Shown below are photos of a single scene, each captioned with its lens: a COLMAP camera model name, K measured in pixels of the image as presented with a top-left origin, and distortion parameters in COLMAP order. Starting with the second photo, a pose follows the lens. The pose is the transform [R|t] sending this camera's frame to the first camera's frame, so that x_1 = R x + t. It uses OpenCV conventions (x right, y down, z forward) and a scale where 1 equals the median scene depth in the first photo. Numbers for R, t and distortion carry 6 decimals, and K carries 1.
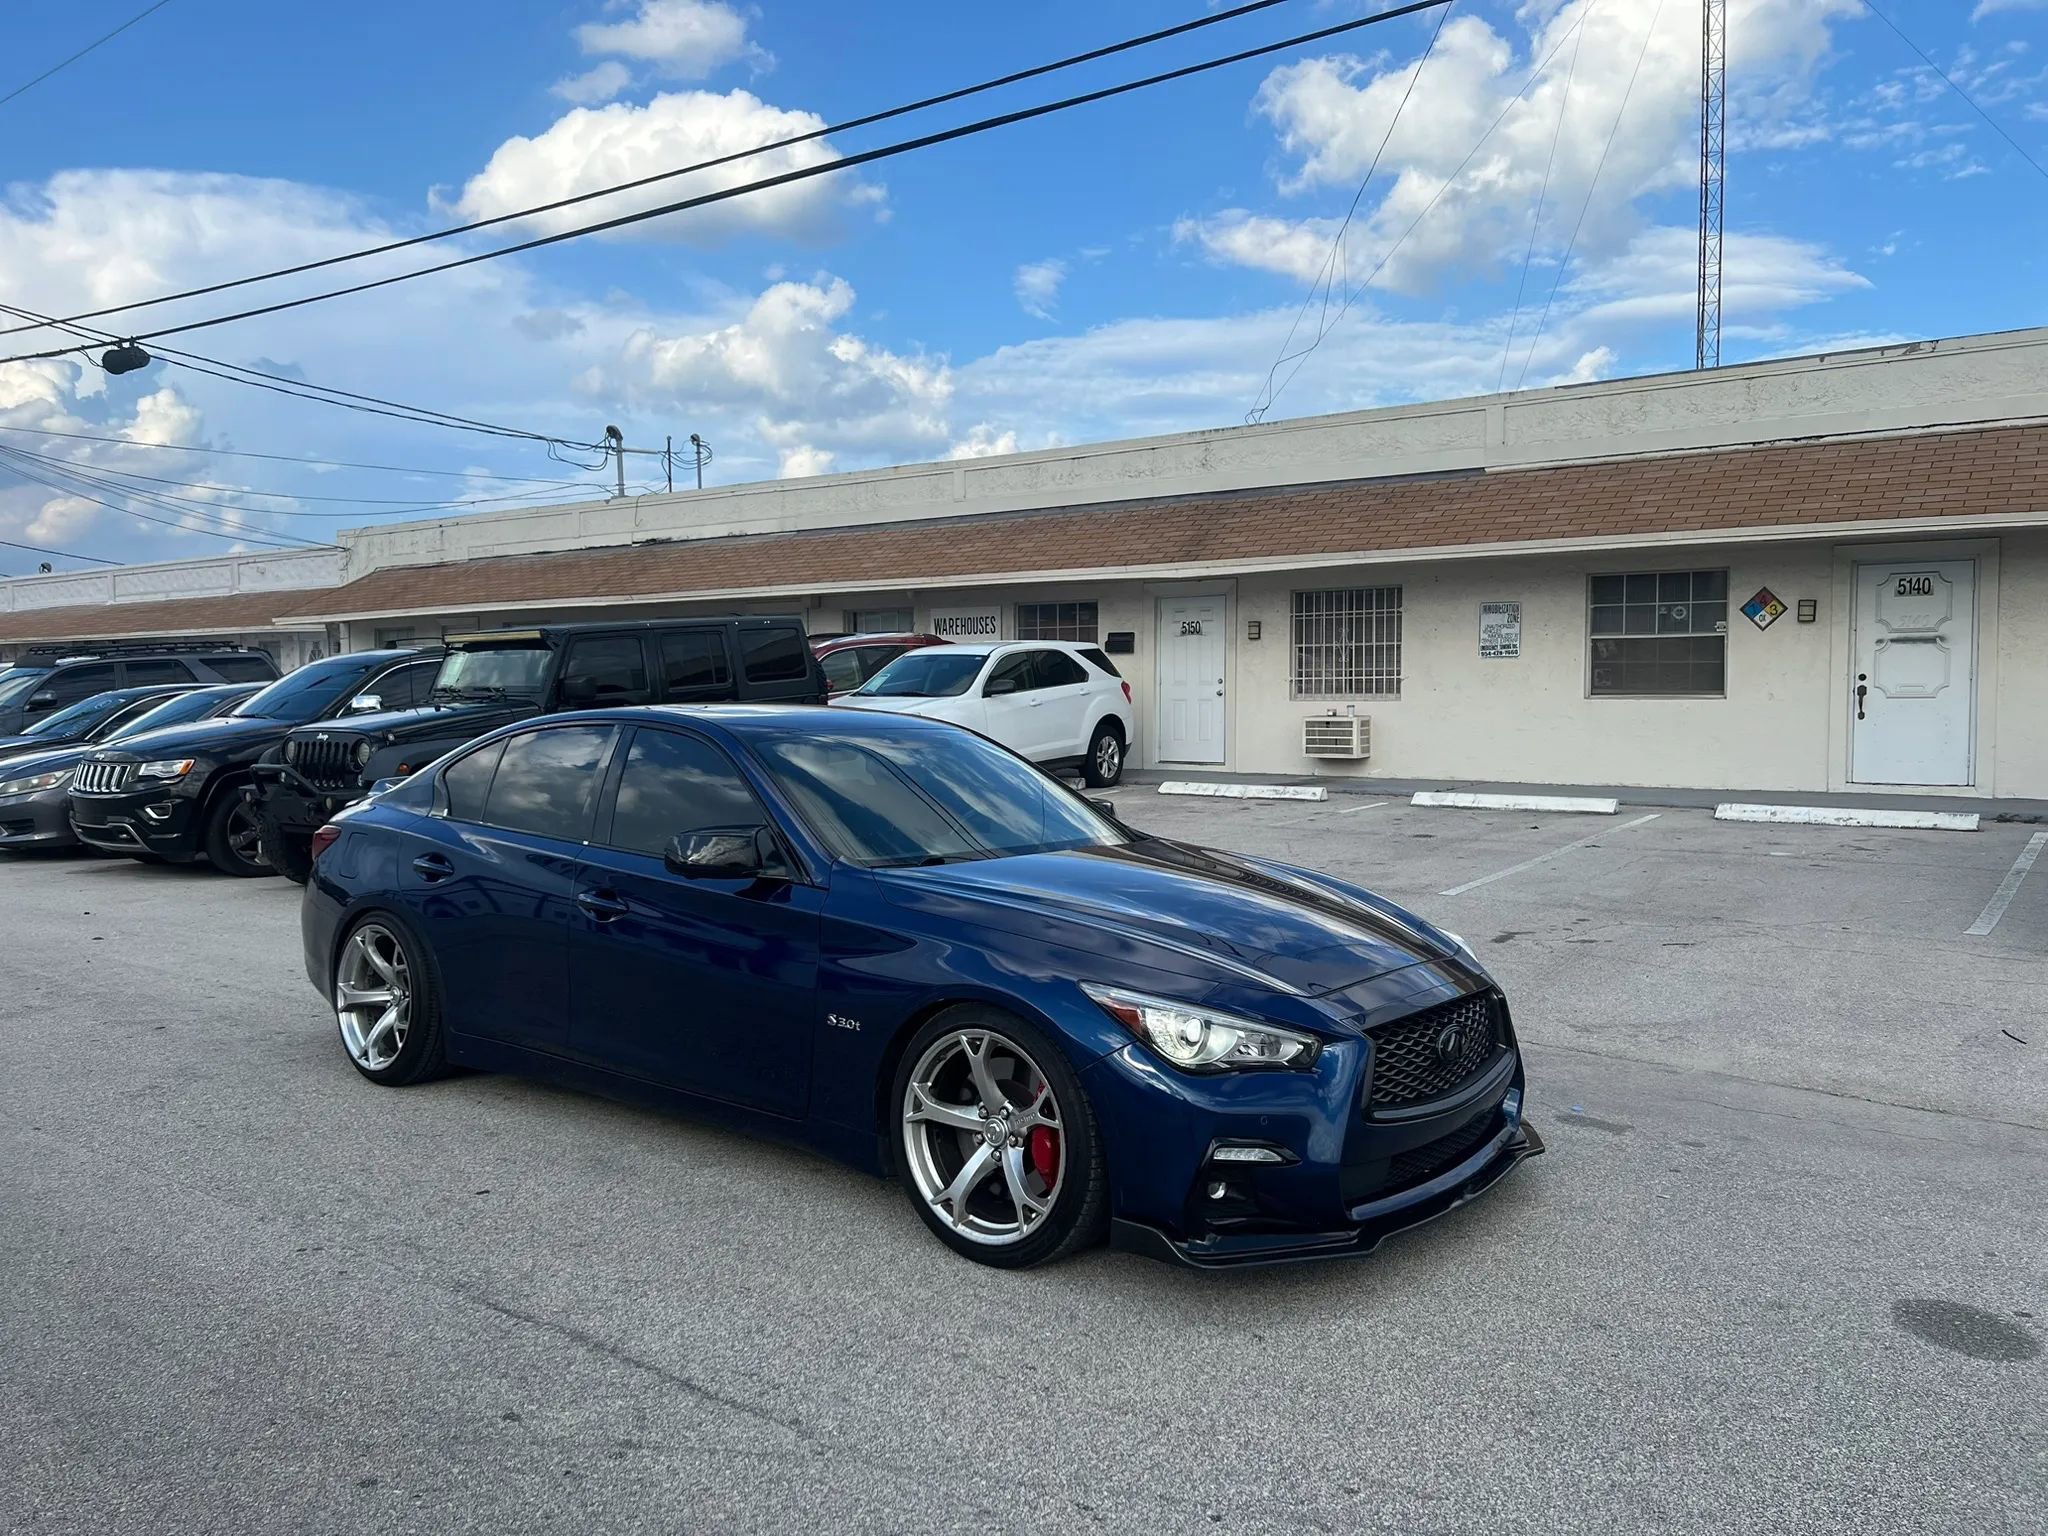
lens RADIAL K [[1544.3, 0, 1022.5], [0, 1544.3, 776.6], [0, 0, 1]] dist [0.064590, -0.078779]
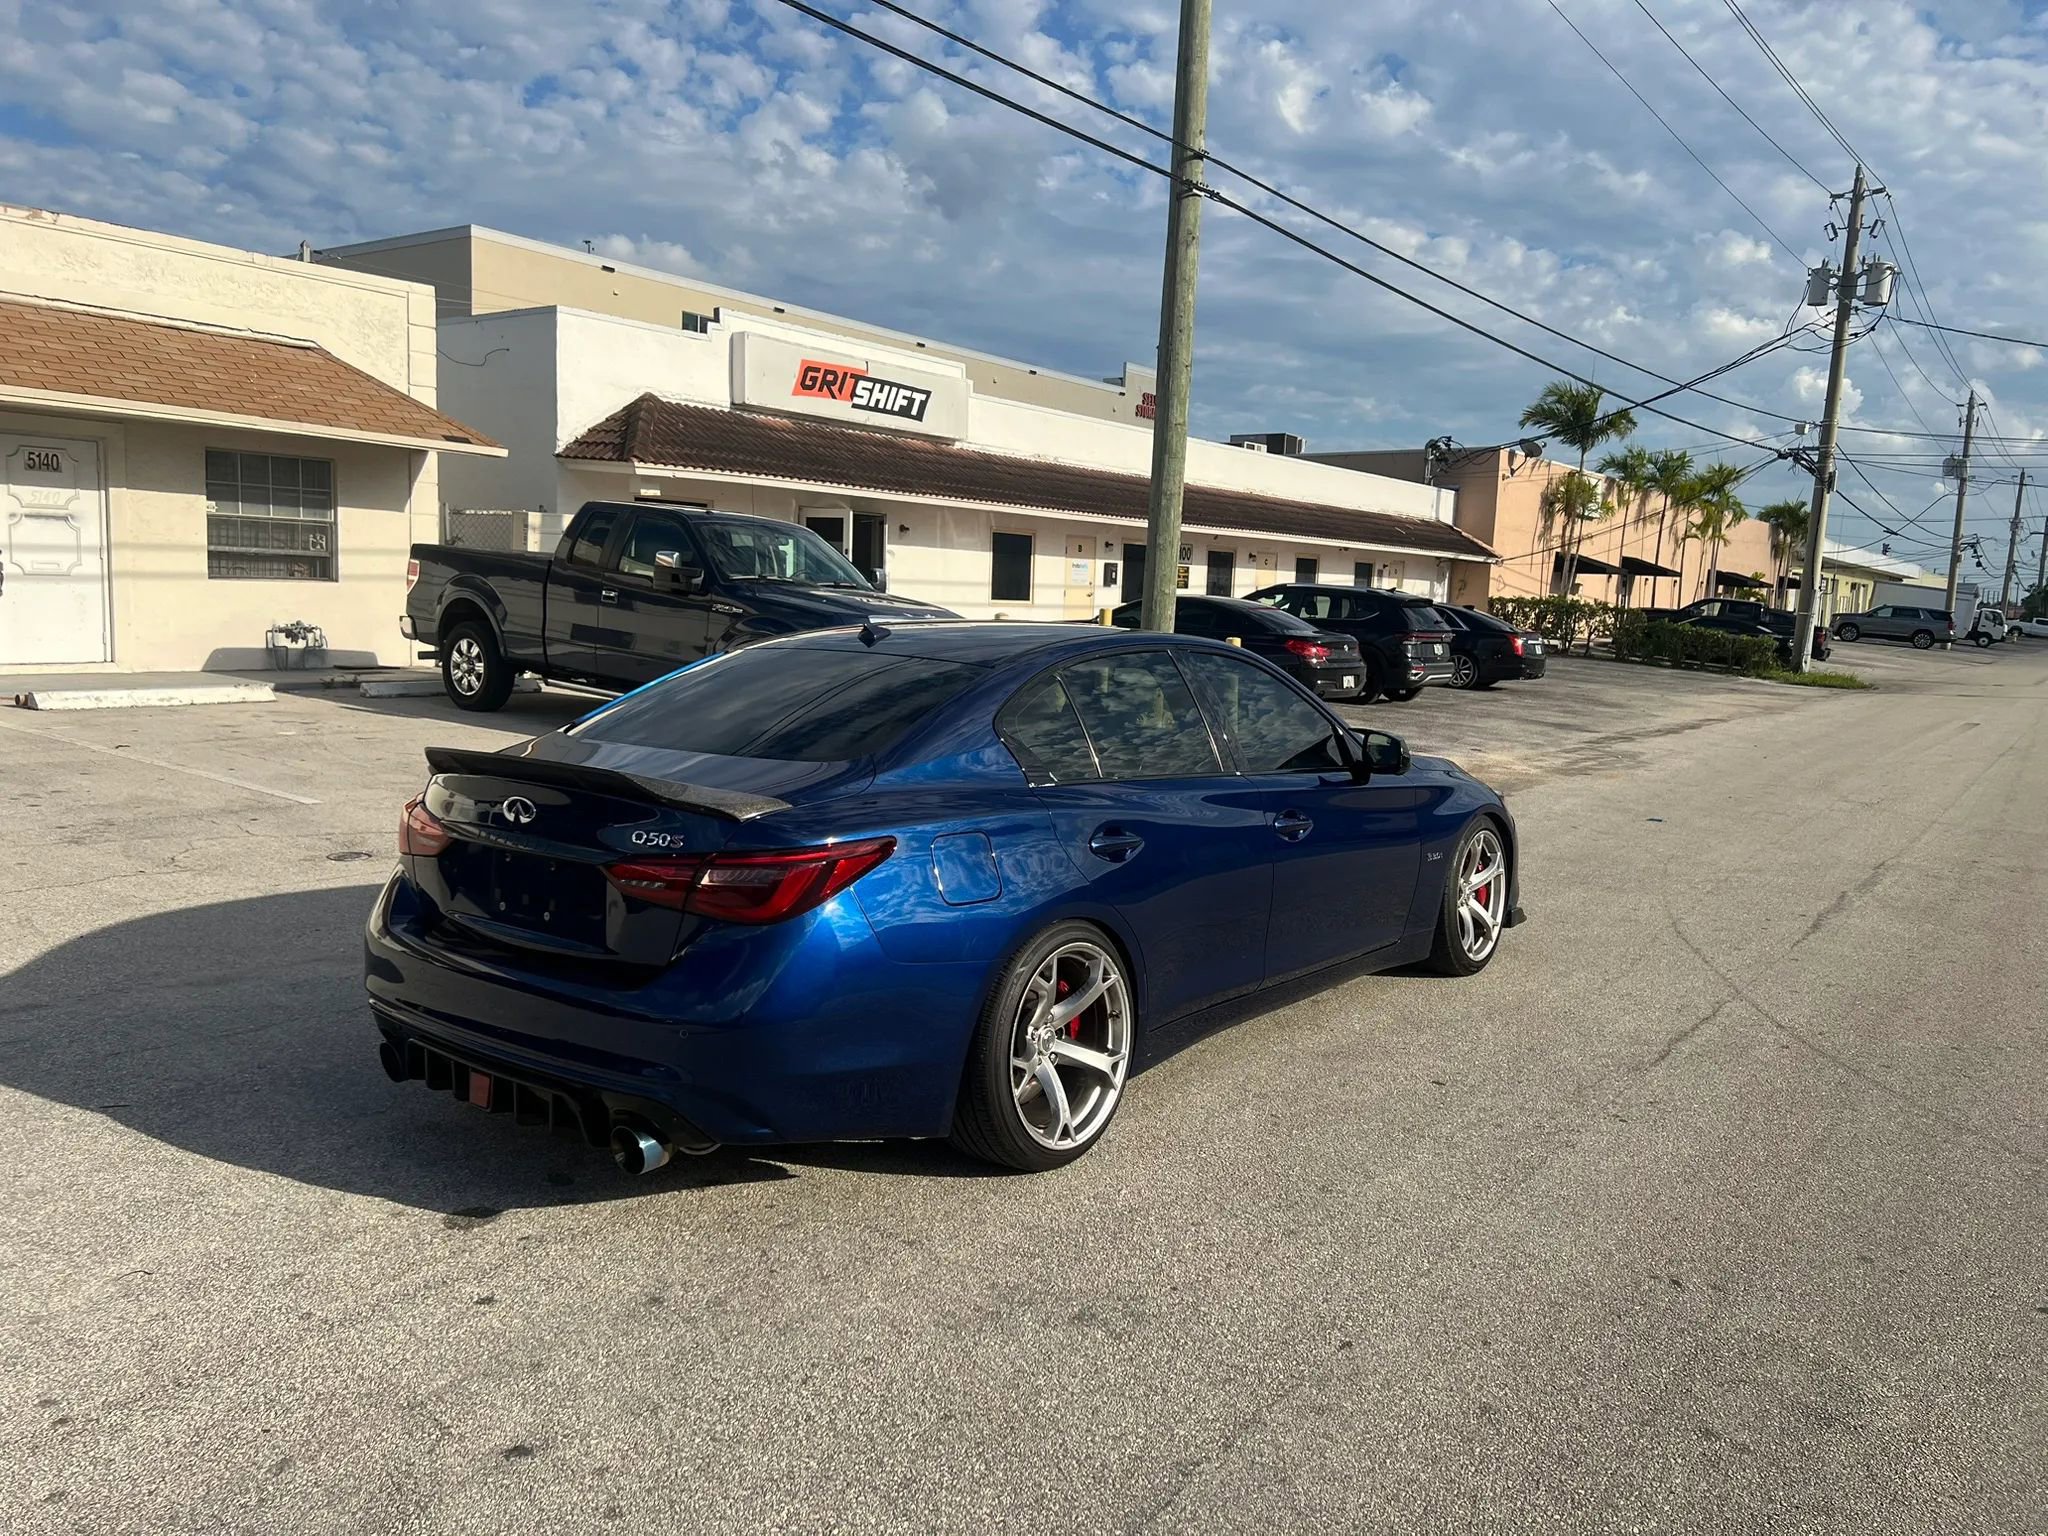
lens RADIAL K [[1544.3, 0, 1022.5], [0, 1544.3, 776.6], [0, 0, 1]] dist [0.064590, -0.078779]
pose [[-0.035016, -0.112644, 0.993018, -0.366332], [0.023708, 0.993254, 0.113507, -0.018573], [-0.999106, 0.027517, -0.032110, 0.350989]]
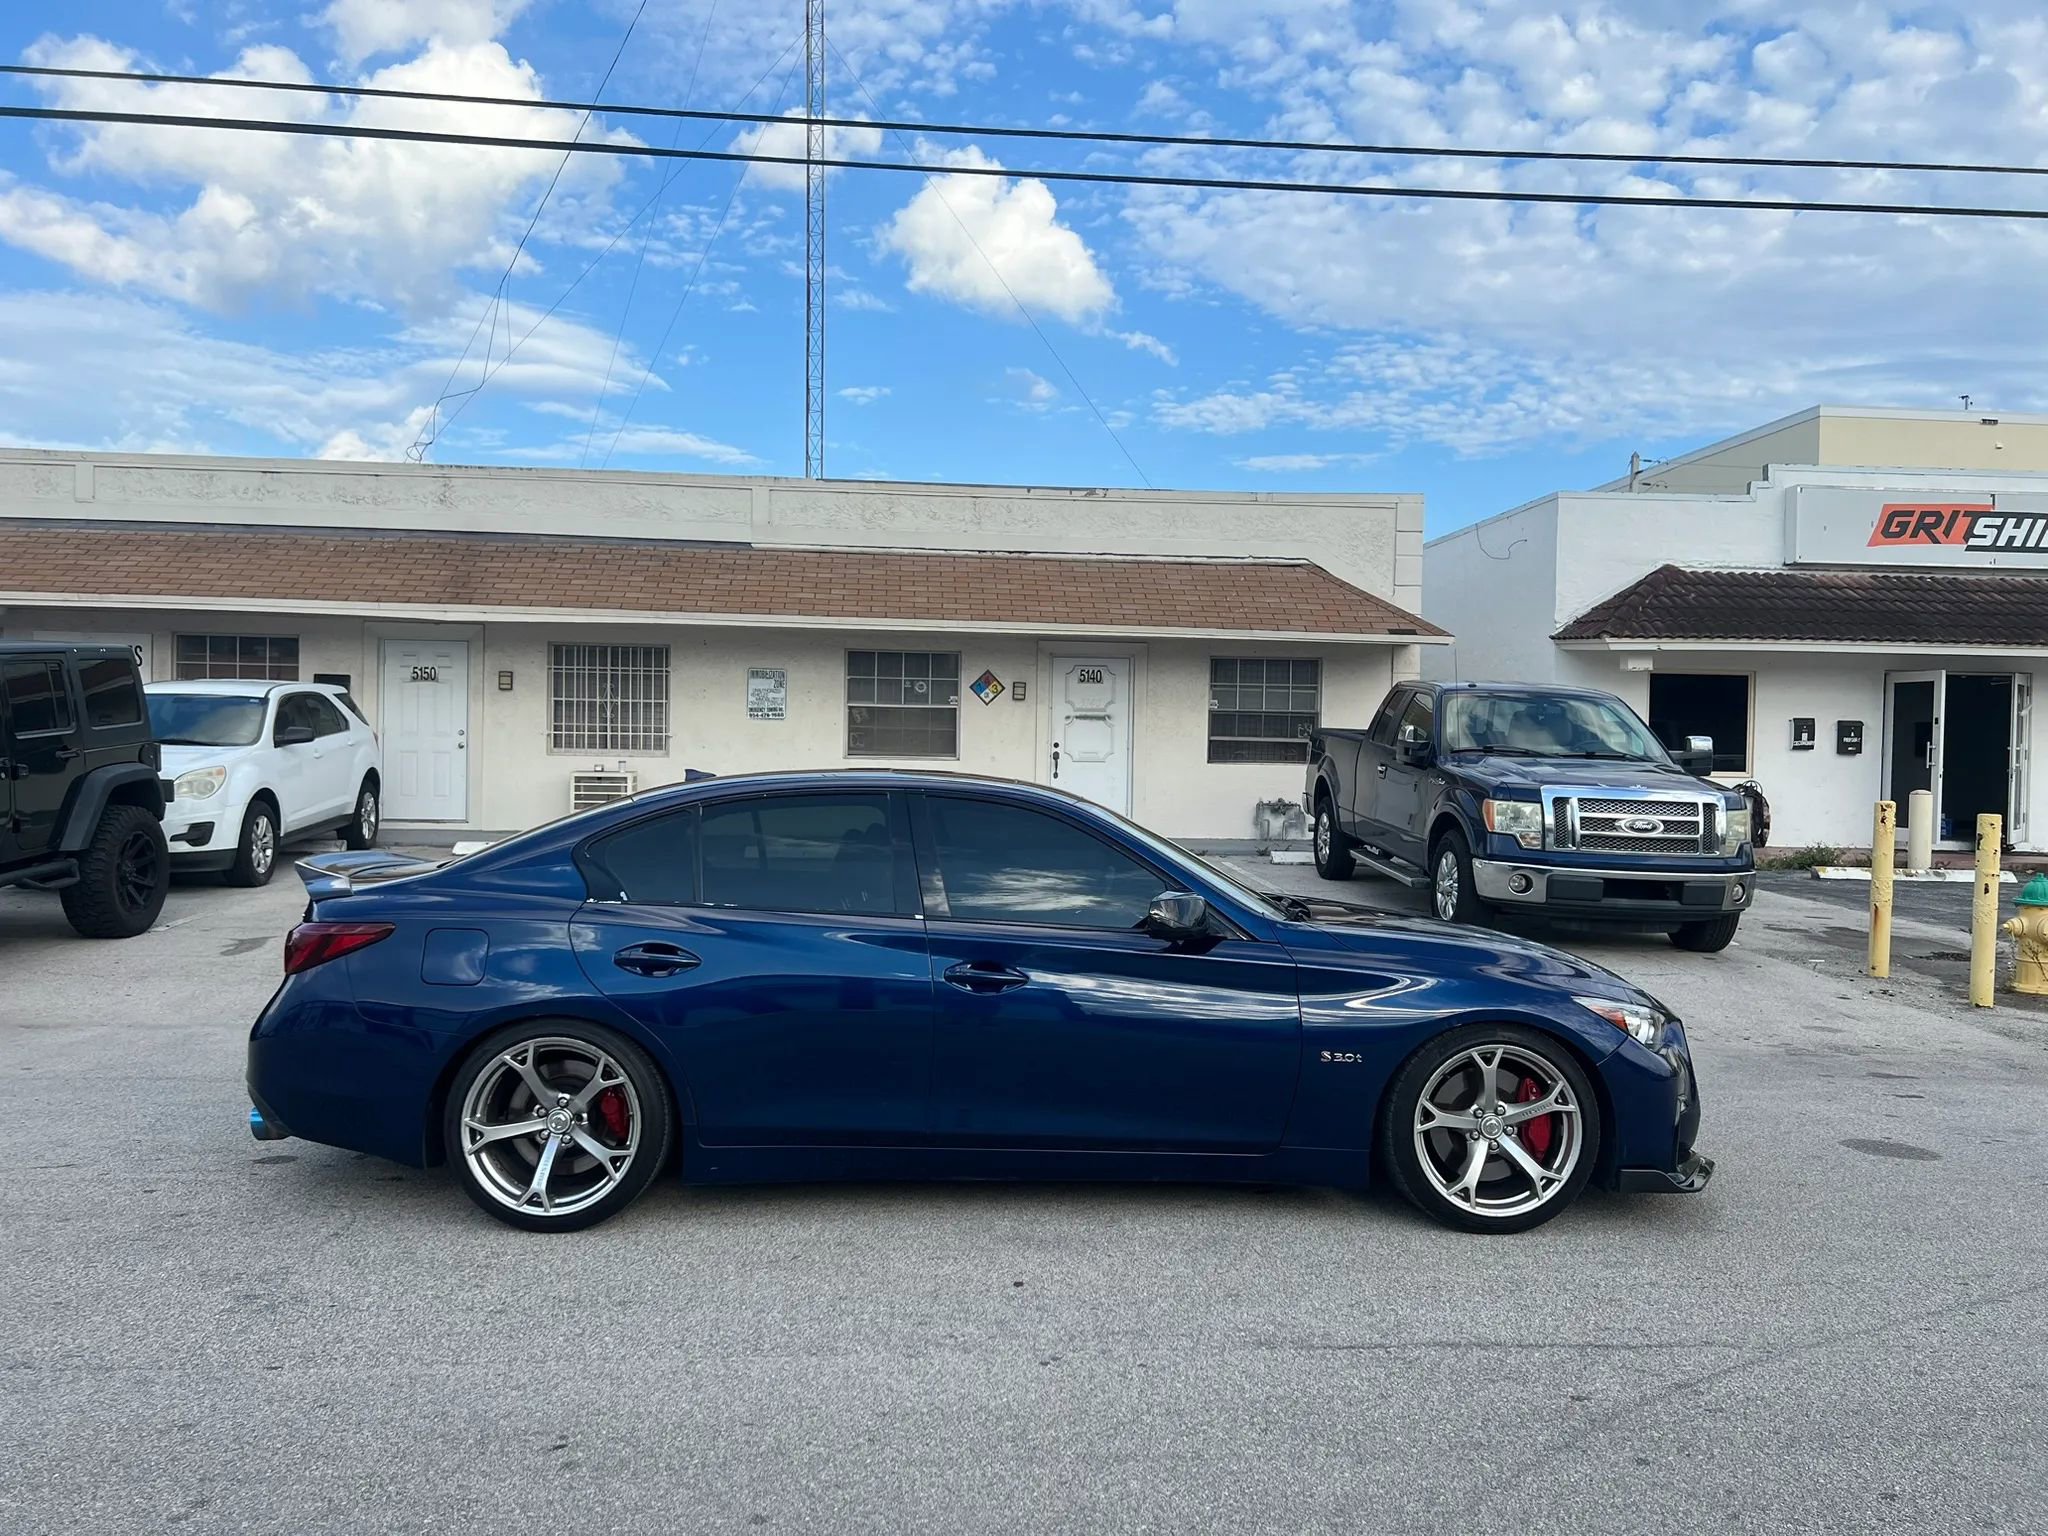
lens RADIAL K [[1544.3, 0, 1022.5], [0, 1544.3, 776.6], [0, 0, 1]] dist [0.064590, -0.078779]
pose [[0.742250, 0.006265, 0.670094, -0.260908], [0.016223, 0.999495, -0.027315, -0.003963], [-0.669927, 0.031145, 0.741774, 0.076419]]
